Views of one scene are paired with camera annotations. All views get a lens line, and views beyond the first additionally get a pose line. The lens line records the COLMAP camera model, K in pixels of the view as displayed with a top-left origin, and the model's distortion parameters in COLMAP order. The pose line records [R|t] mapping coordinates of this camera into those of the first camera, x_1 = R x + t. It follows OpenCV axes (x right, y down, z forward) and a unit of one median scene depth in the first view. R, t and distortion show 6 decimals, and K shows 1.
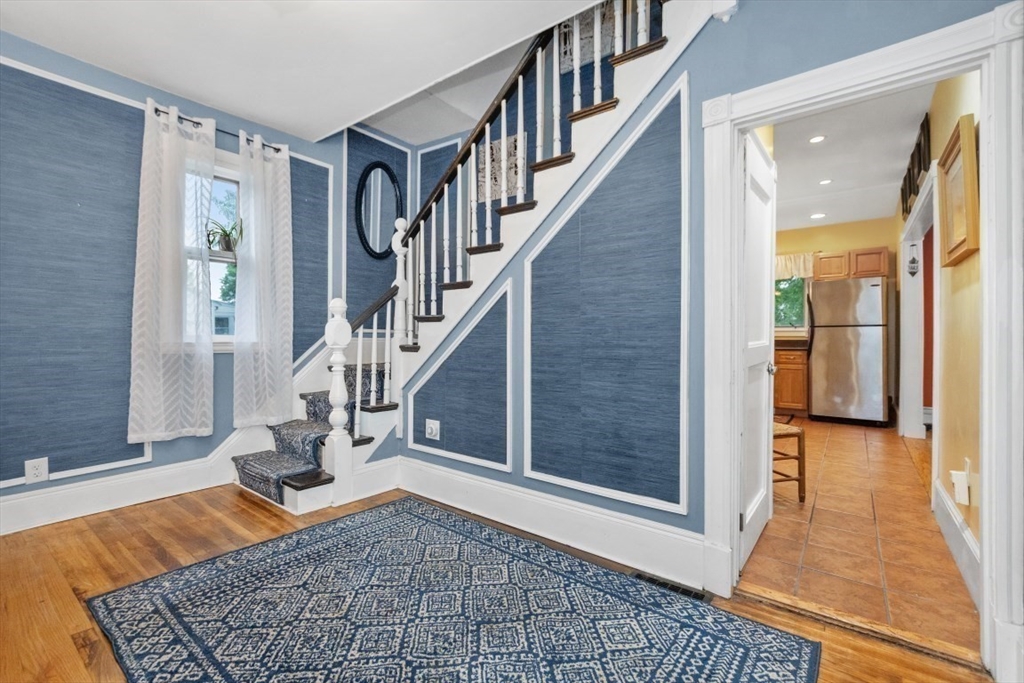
lens RADIAL K [[448.9, 0, 509.5], [0, 448.9, 340.4], [0, 0, 1]] dist [-0.003673, -0.000105]
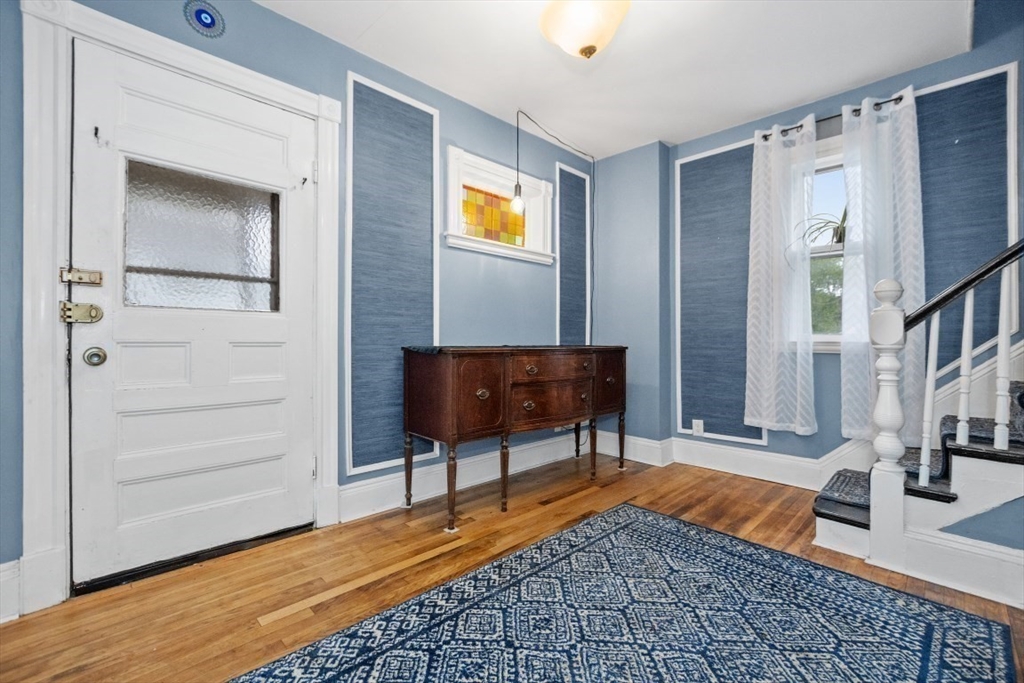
lens RADIAL K [[448.9, 0, 509.5], [0, 448.9, 340.4], [0, 0, 1]] dist [-0.003673, -0.000105]
pose [[-0.131430, -0.001697, -0.991324, 0.464337], [-0.013000, 0.999915, 0.000012, 0.012639], [0.991240, 0.012889, -0.131441, 0.560767]]
